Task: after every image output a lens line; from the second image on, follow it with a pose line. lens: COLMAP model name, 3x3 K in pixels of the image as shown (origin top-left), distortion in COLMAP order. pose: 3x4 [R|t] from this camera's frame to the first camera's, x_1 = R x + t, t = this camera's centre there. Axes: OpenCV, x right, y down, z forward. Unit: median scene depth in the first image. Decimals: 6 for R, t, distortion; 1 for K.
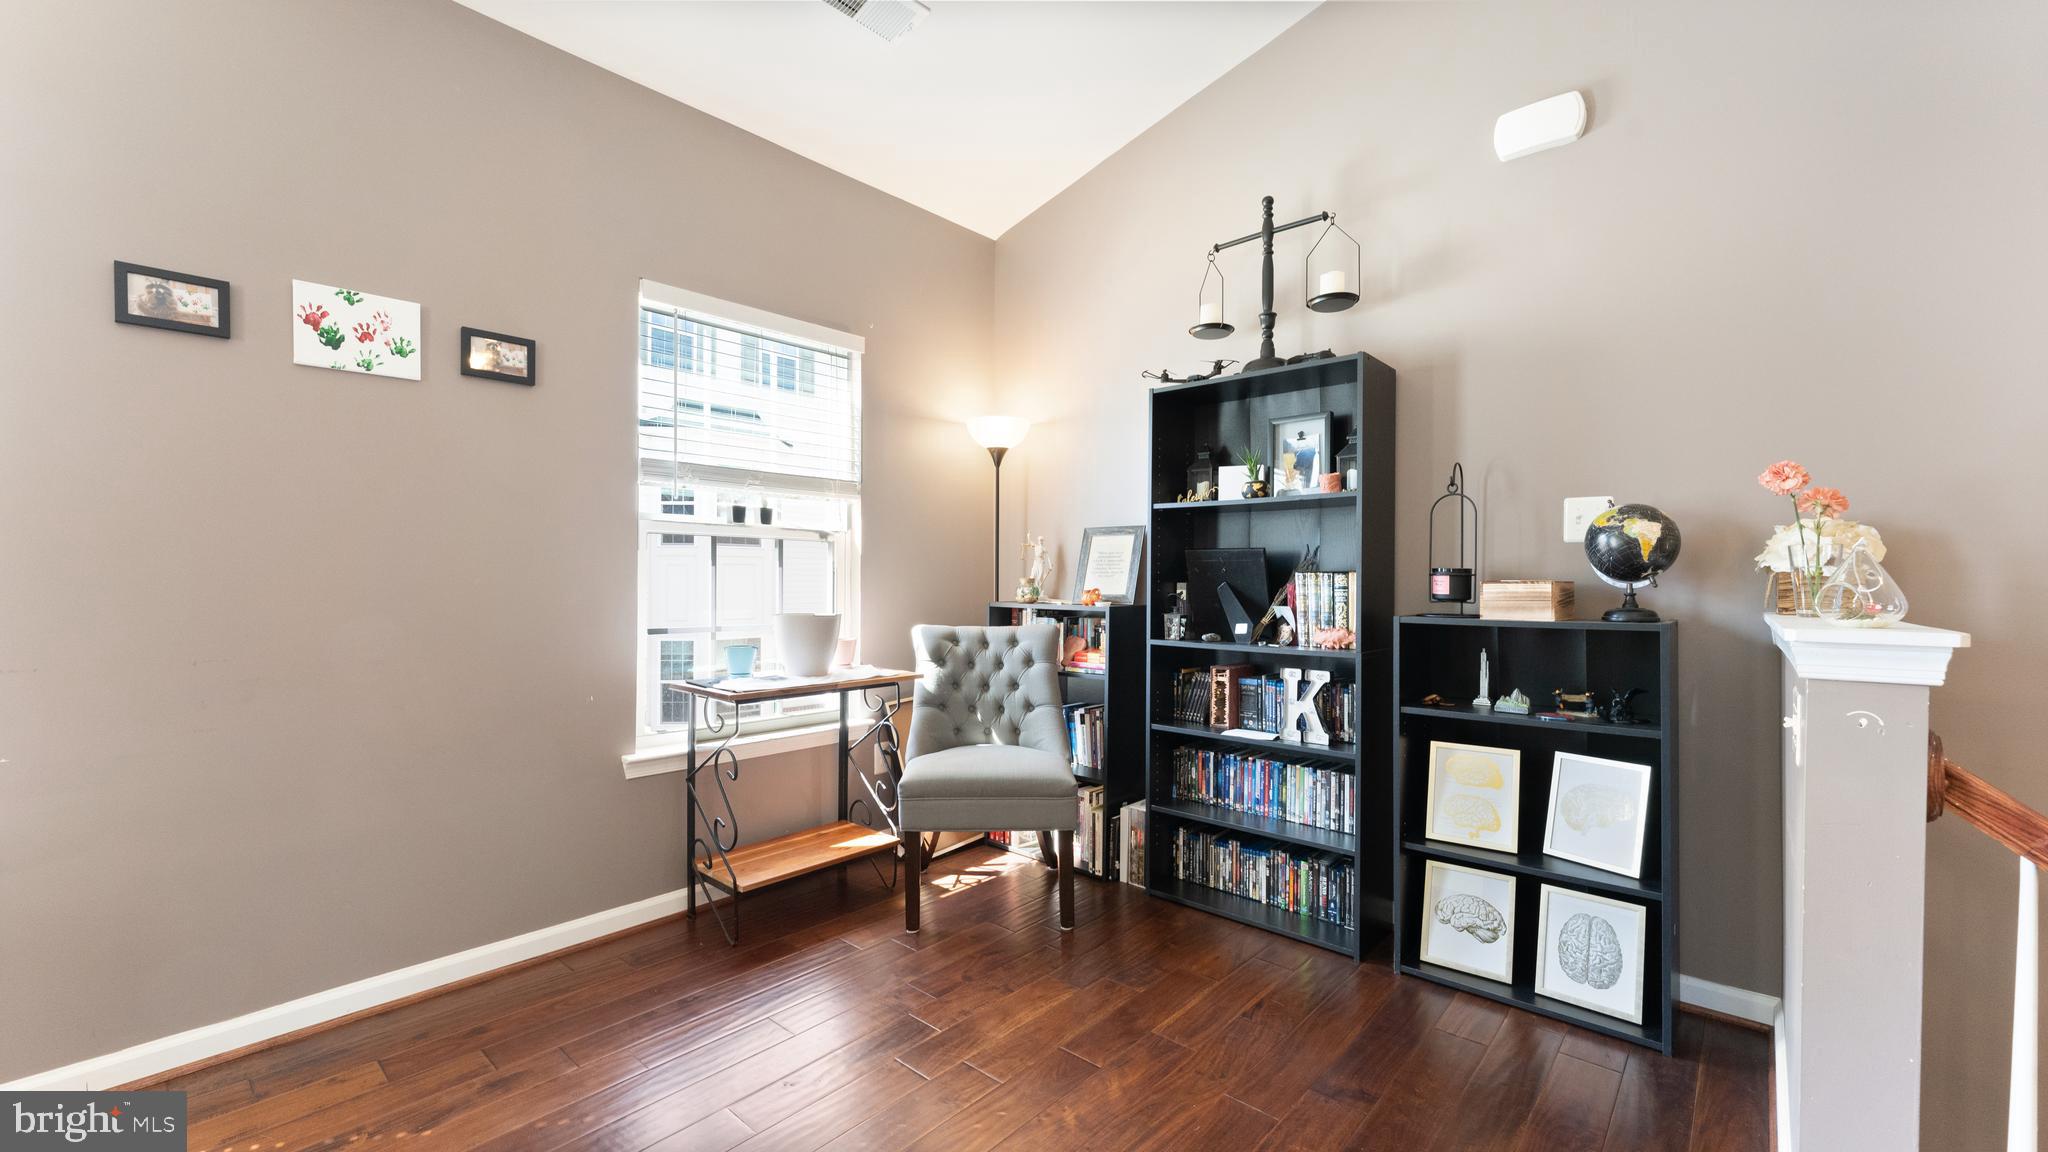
lens RADIAL K [[820.9, 0, 1023.0], [0, 820.9, 579.0], [0, 0, 1]] dist [-0.003031, 0.000341]
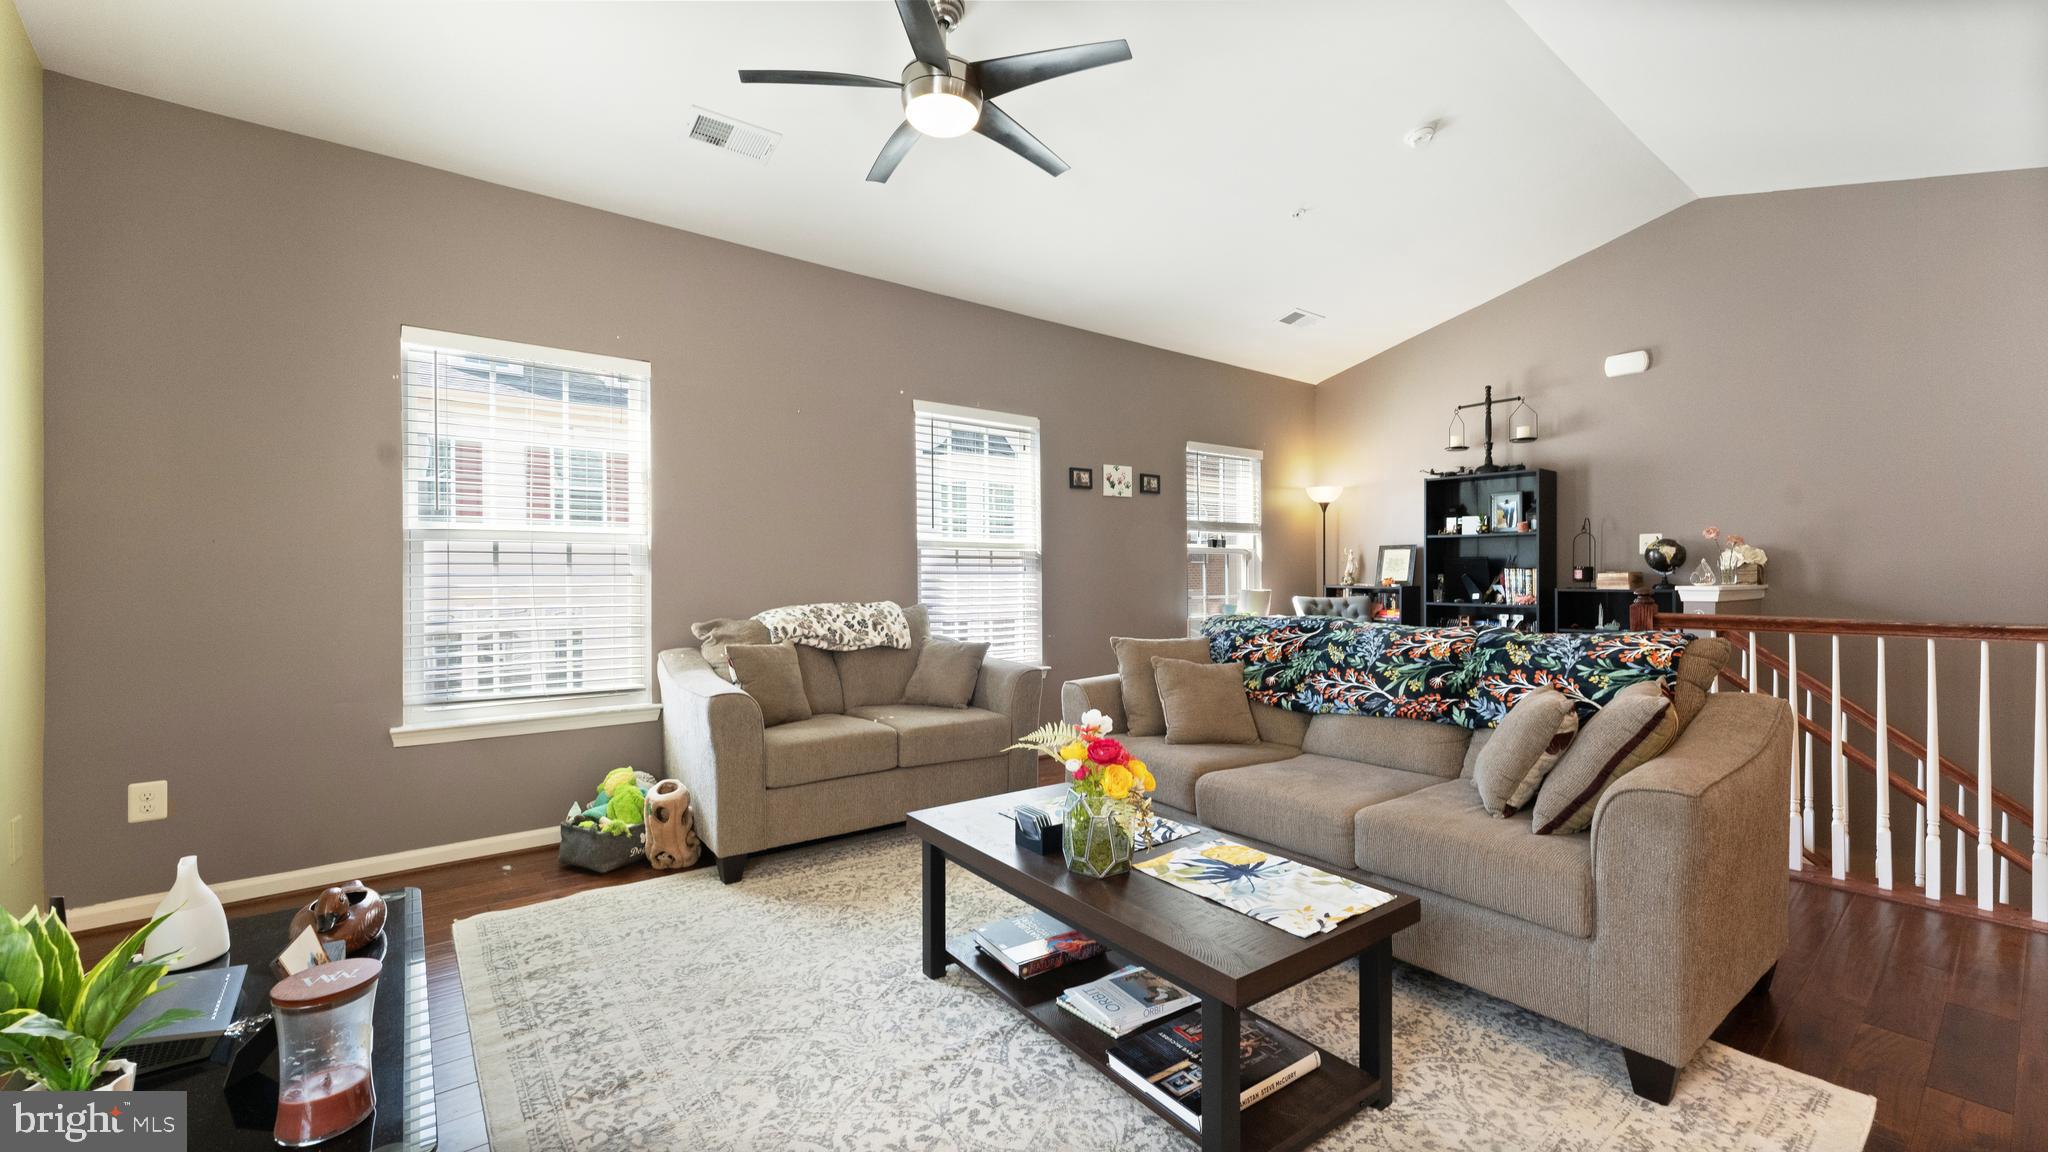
lens RADIAL K [[819.1, 0, 1024.0], [0, 819.1, 576.0], [0, 0, 1]] dist [0.000468, -0.000049]
pose [[0.984284, -0.008255, -0.176400, -0.499437], [0.008983, 0.999954, 0.003327, -0.007251], [0.176365, -0.004860, 0.984313, -1.255949]]
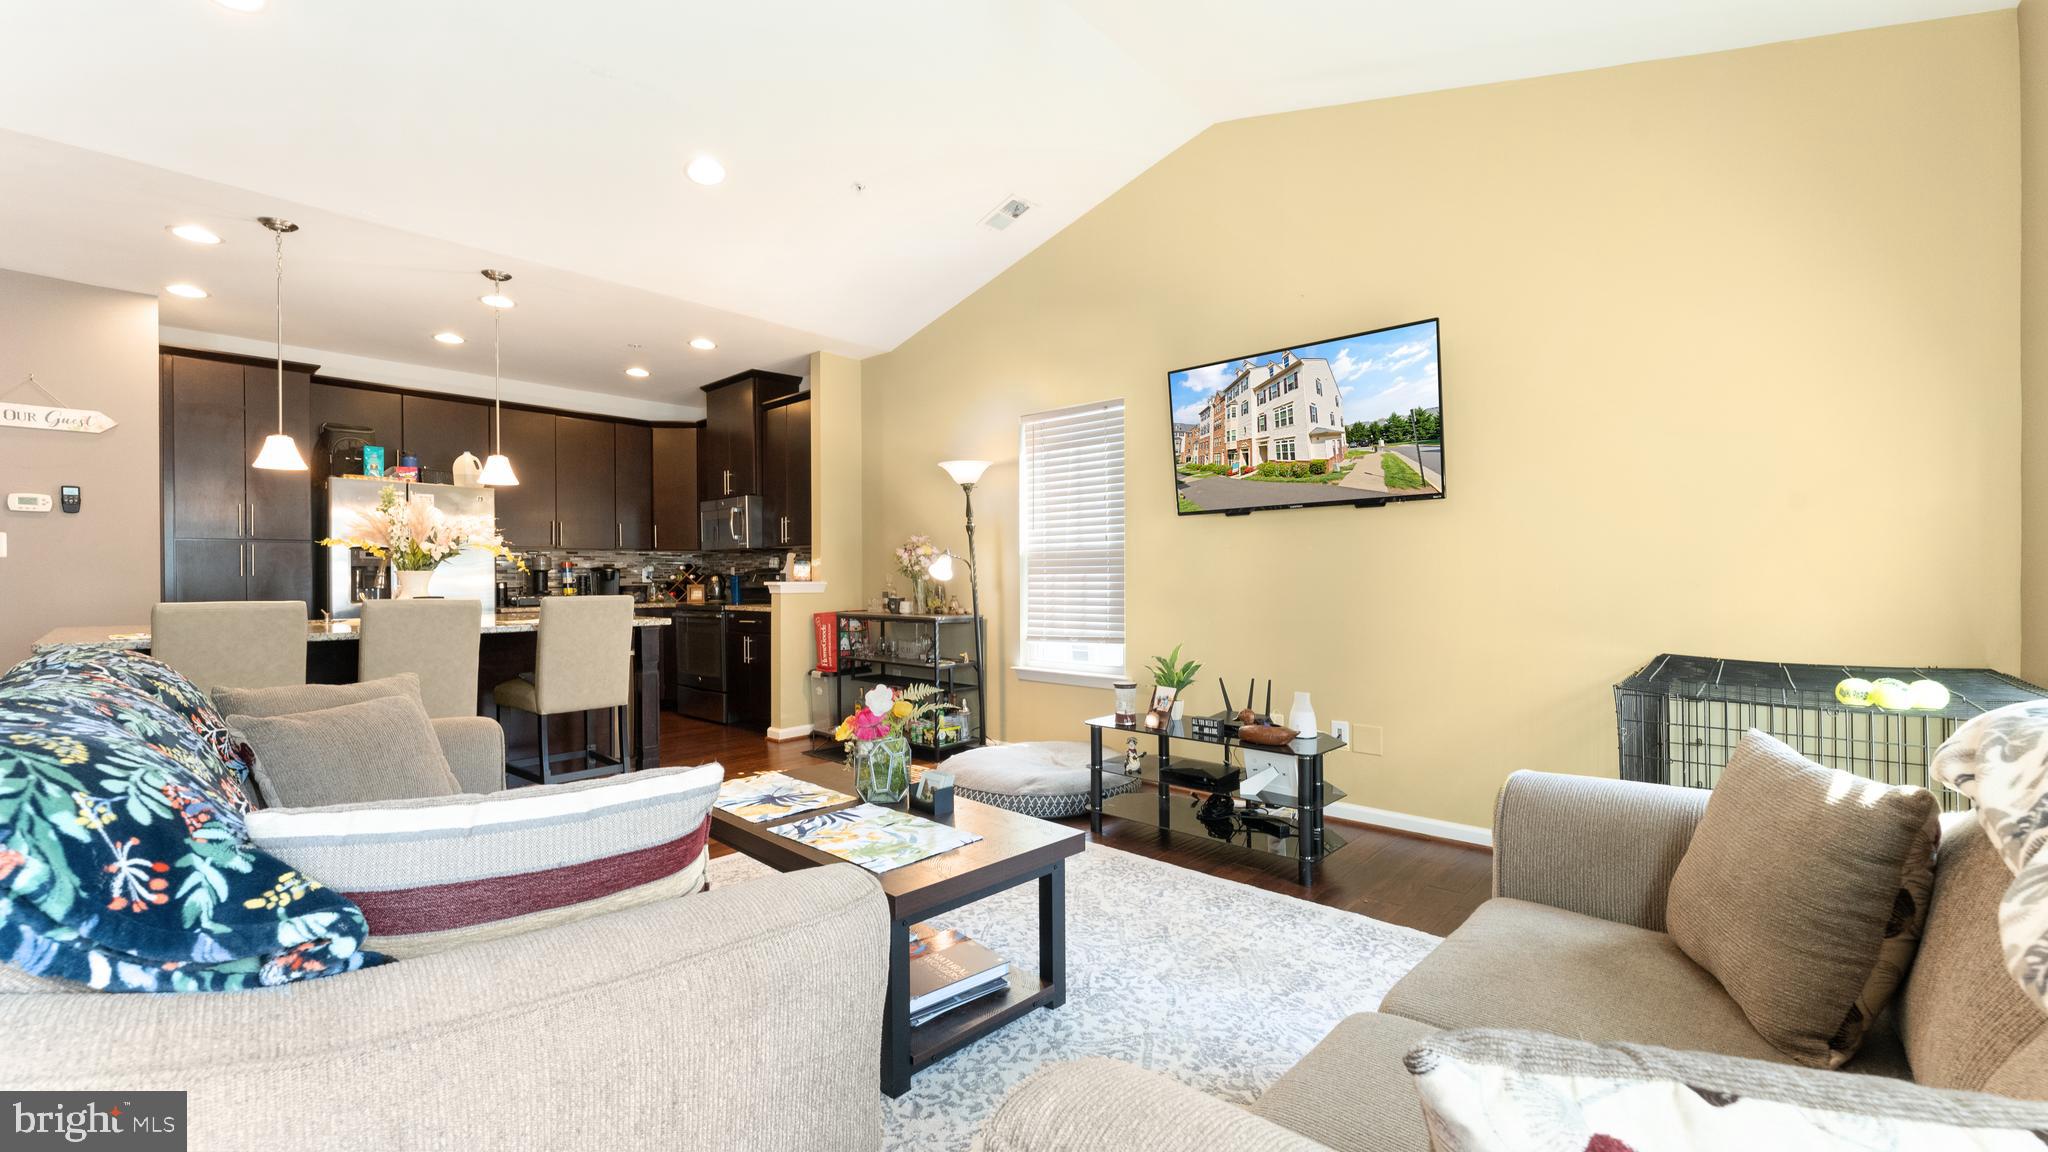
lens RADIAL K [[820.9, 0, 1023.0], [0, 820.9, 579.0], [0, 0, 1]] dist [-0.003031, 0.000341]
pose [[-0.999926, -0.001761, 0.012071, -0.729542], [-0.001779, 0.999997, -0.001451, 0.005249], [-0.012068, -0.001472, -0.999926, 0.359407]]
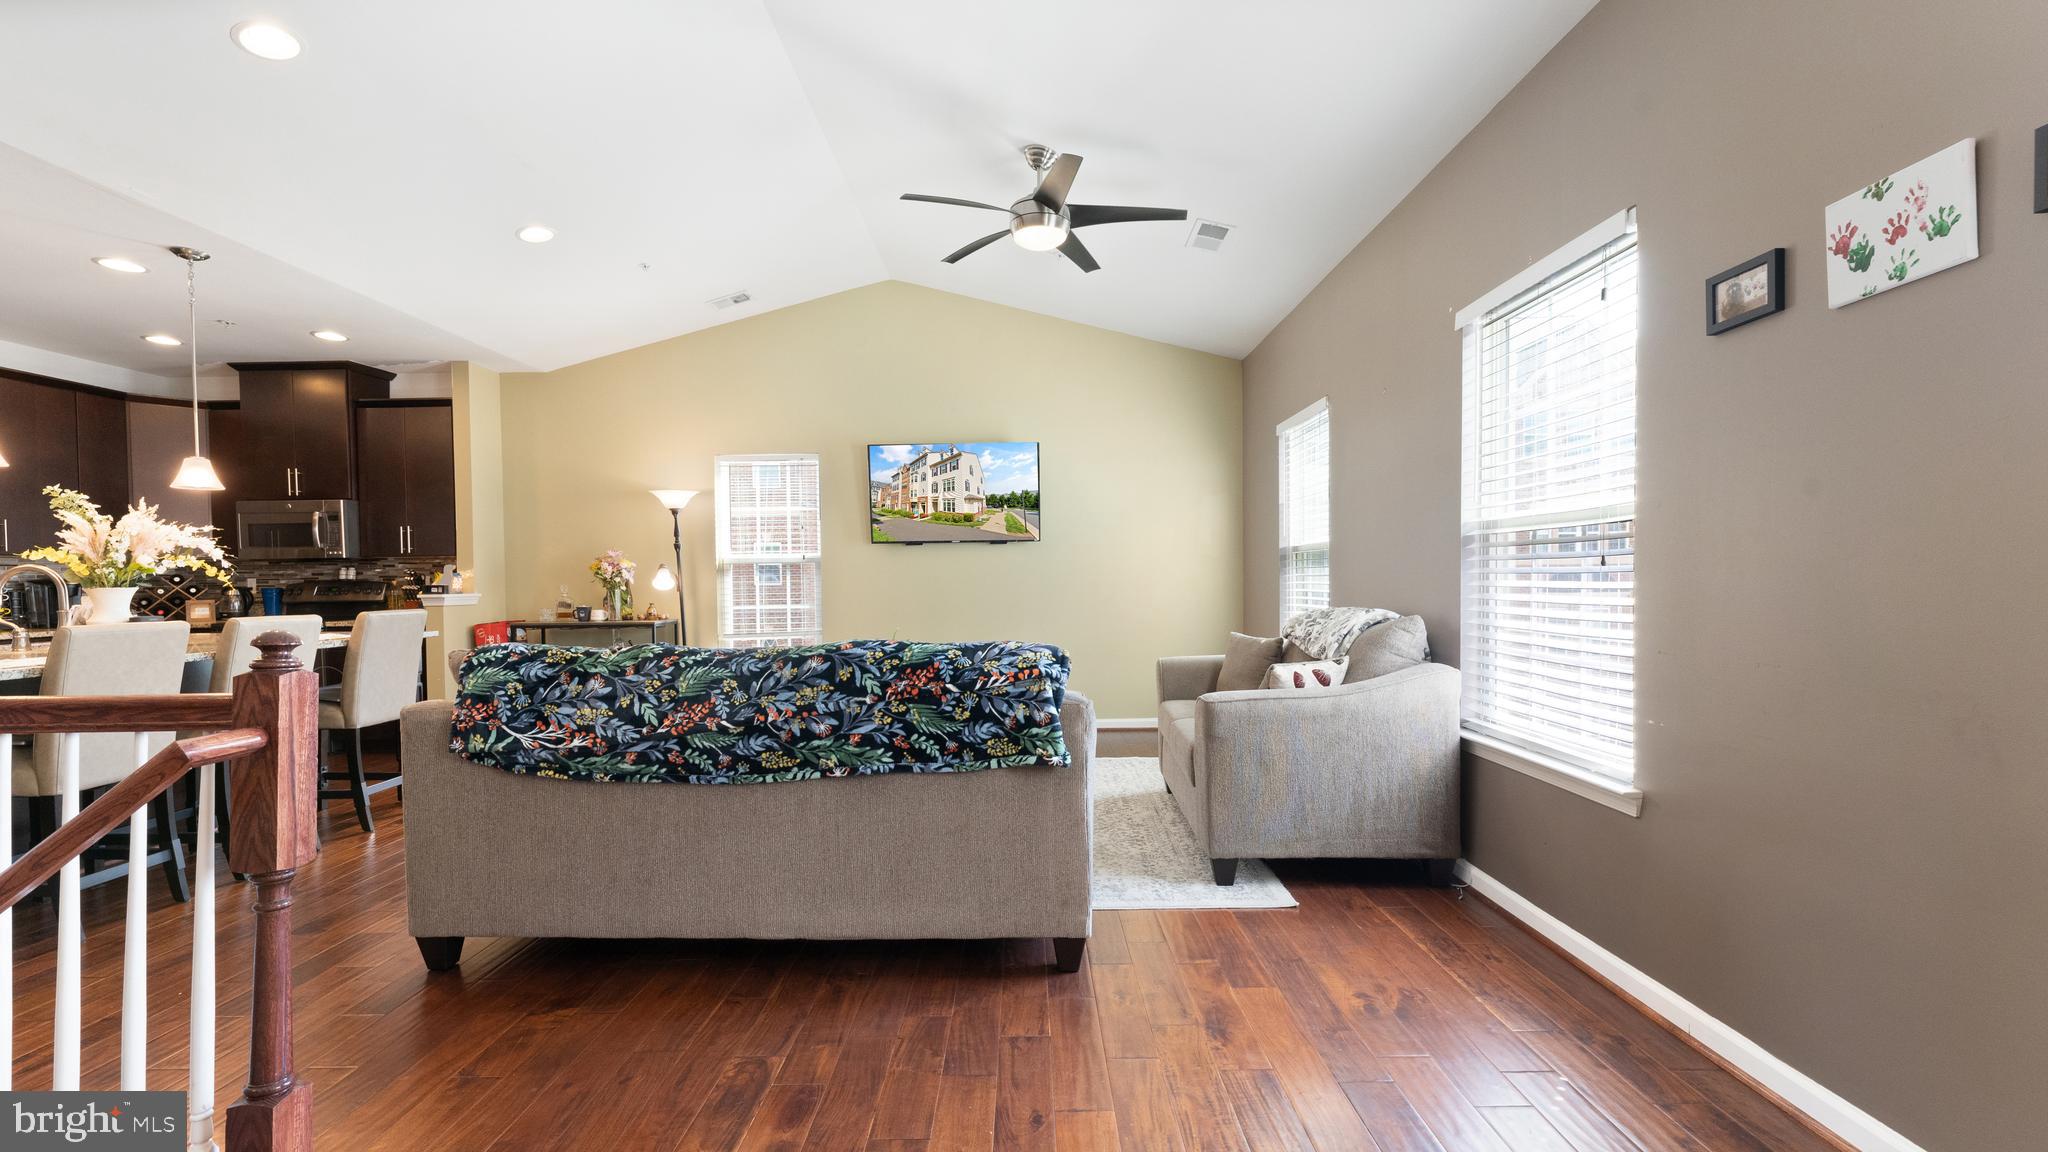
lens RADIAL K [[848.4, 0, 1001.2], [0, 848.4, 597.4], [0, 0, 1]] dist [0.014085, -0.000225]
pose [[-0.763932, 0.019014, -0.645016, 0.214471], [0.010560, 0.999800, 0.016965, -0.001461], [0.645210, 0.006149, -0.763980, 0.829541]]
